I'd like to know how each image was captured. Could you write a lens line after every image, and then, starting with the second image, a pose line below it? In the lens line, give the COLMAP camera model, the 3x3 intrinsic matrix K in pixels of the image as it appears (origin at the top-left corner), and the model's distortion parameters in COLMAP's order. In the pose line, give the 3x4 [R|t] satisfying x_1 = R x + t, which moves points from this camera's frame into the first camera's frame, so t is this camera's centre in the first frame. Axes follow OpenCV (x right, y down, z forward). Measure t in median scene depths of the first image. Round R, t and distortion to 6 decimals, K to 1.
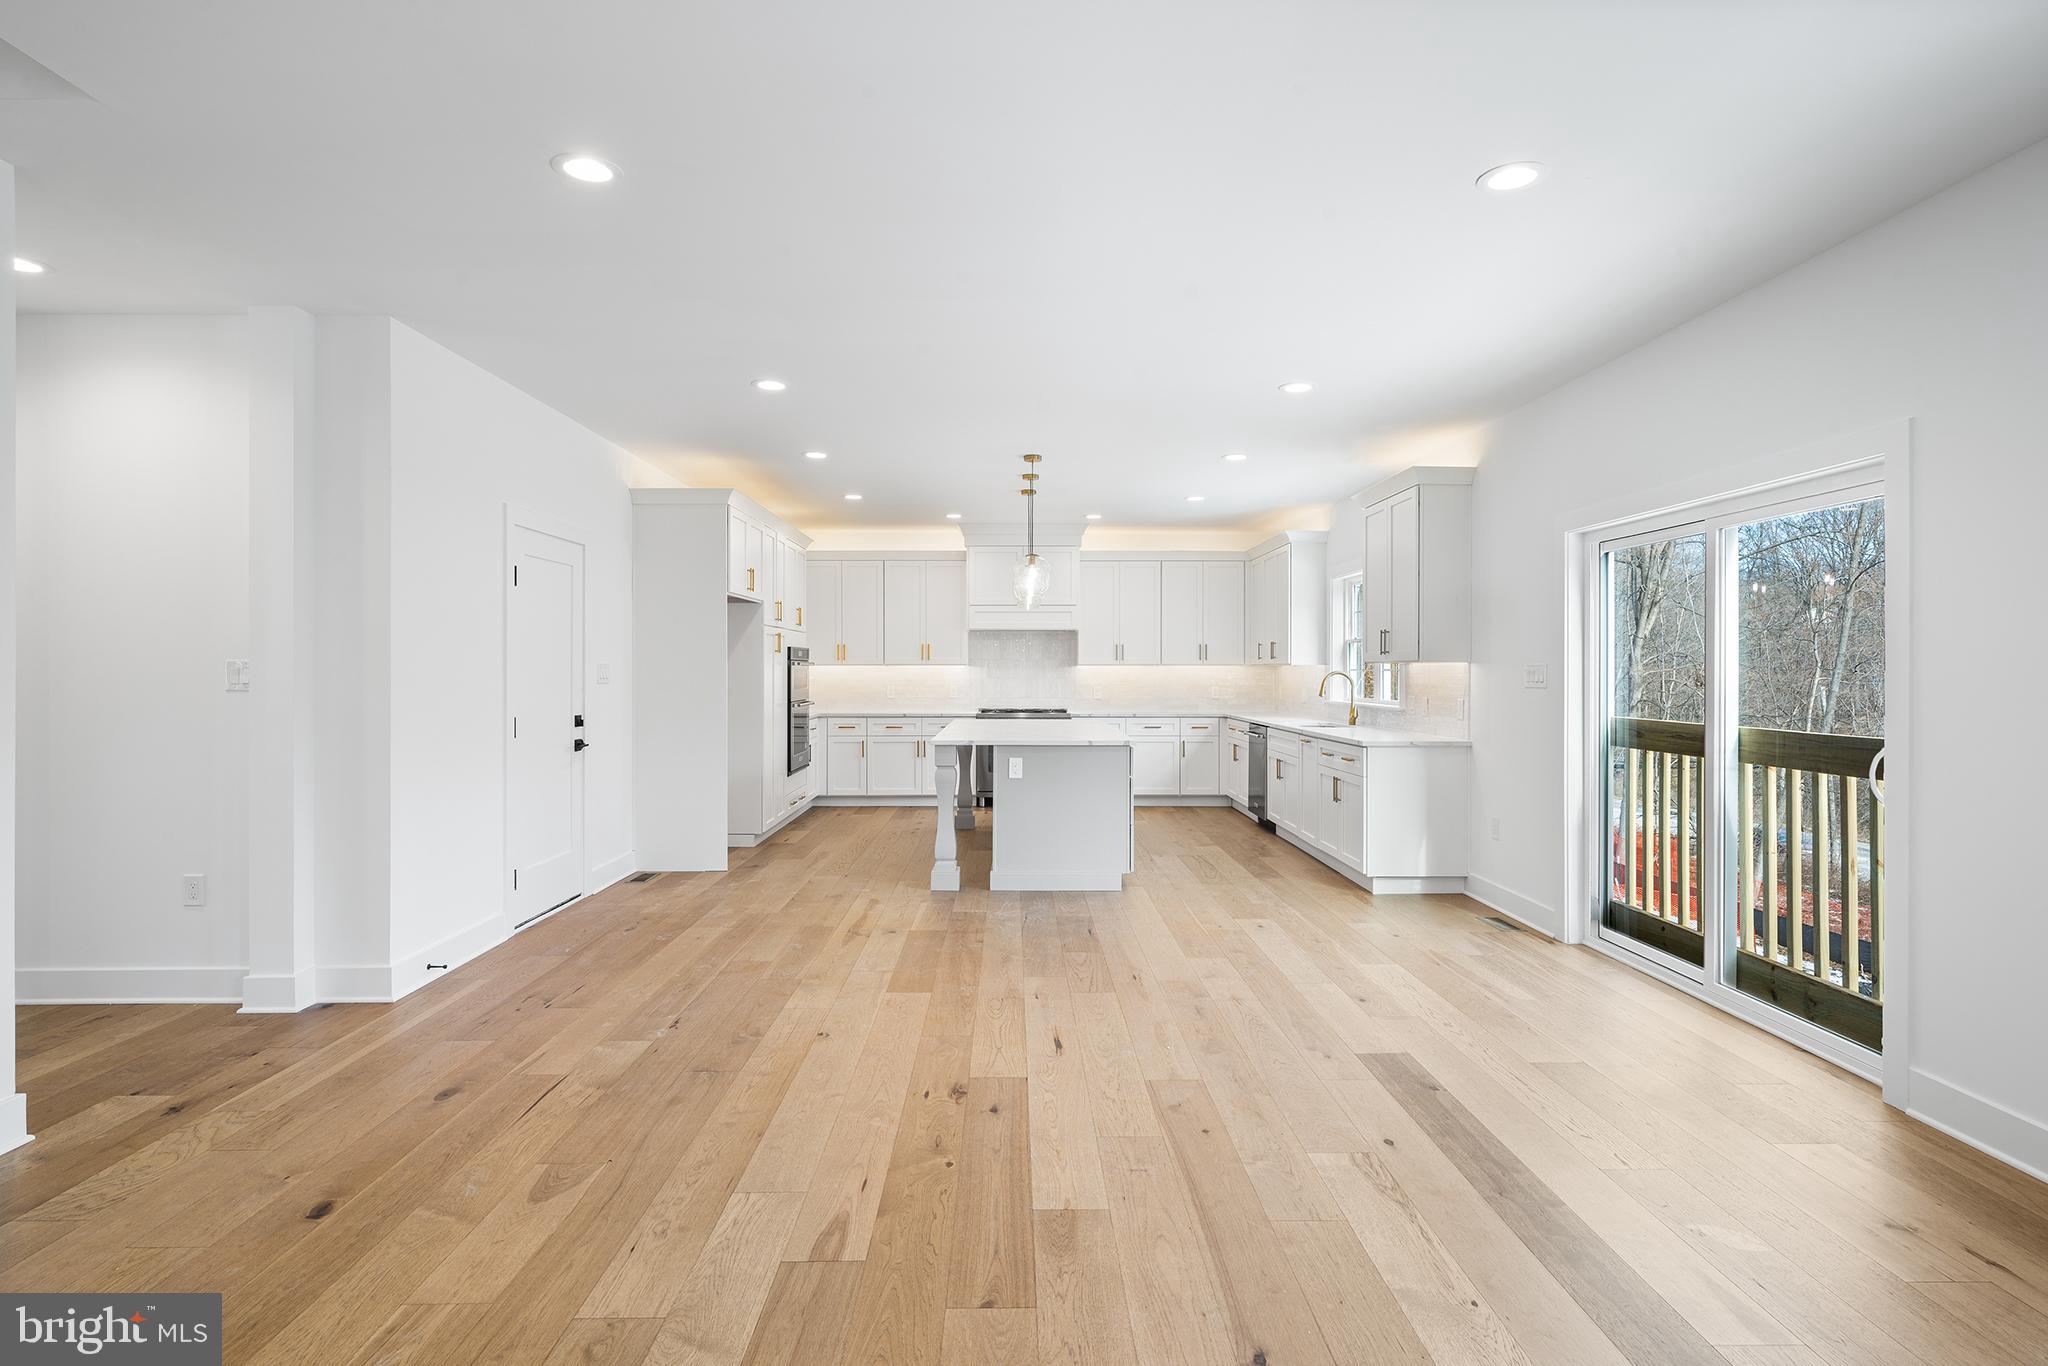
lens RADIAL K [[1003.5, 0, 1024.0], [0, 1003.5, 675.8], [0, 0, 1]] dist [-0.000543, -0.000062]
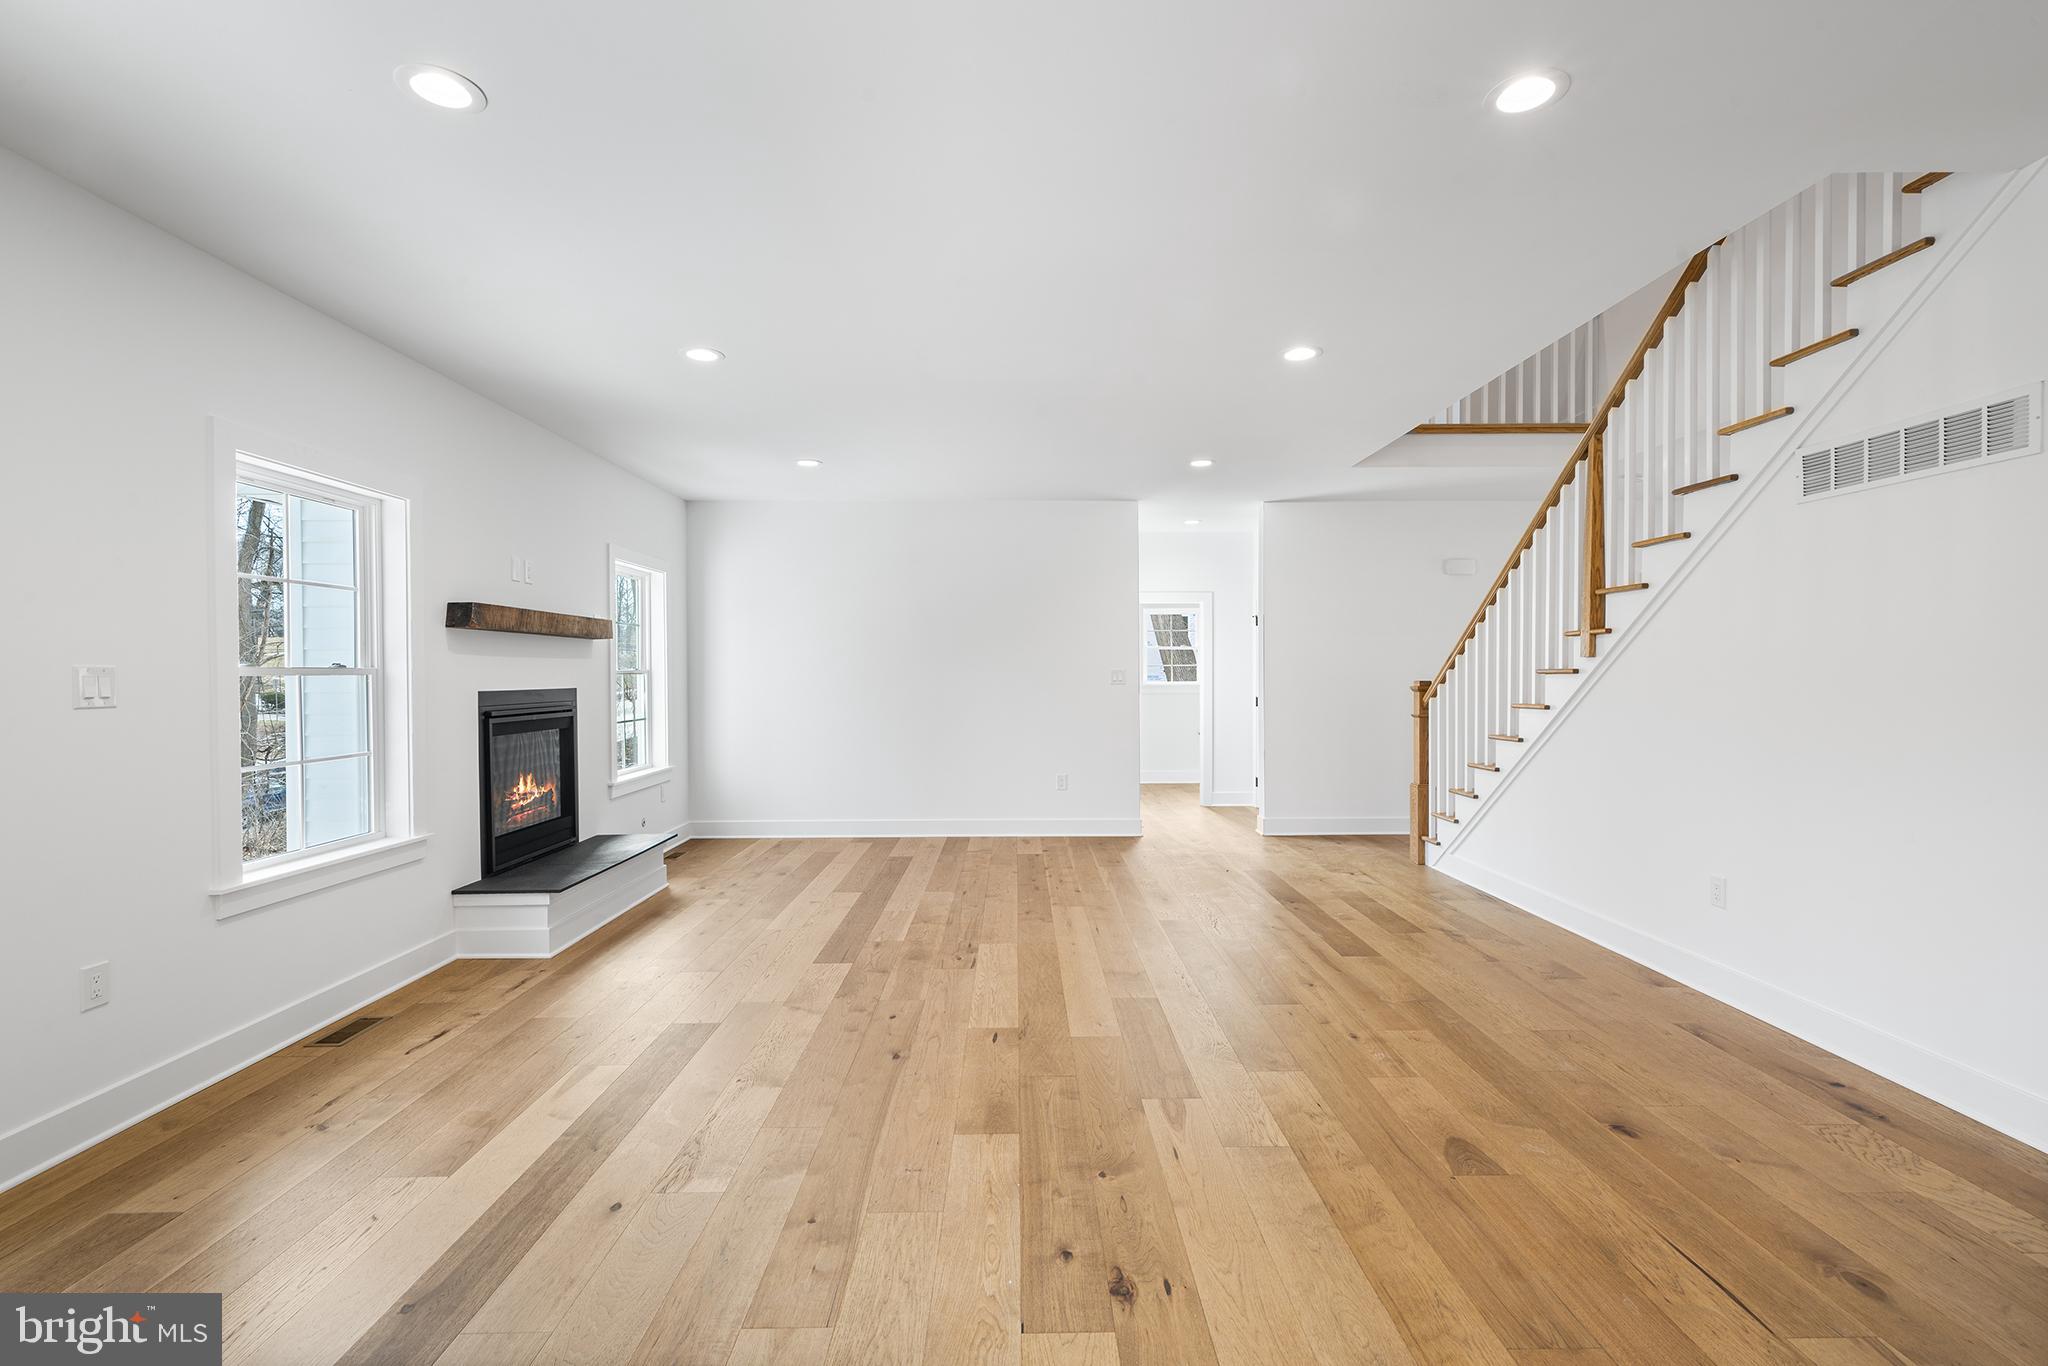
lens RADIAL K [[942.6, 0, 1024.3], [0, 942.6, 683.3], [0, 0, 1]] dist [0.000732, 0.000081]
pose [[-0.999982, 0.004358, 0.004017, -0.003477], [0.004417, 0.999878, 0.015011, -0.011283], [-0.003952, 0.015029, -0.999879, 1.987816]]
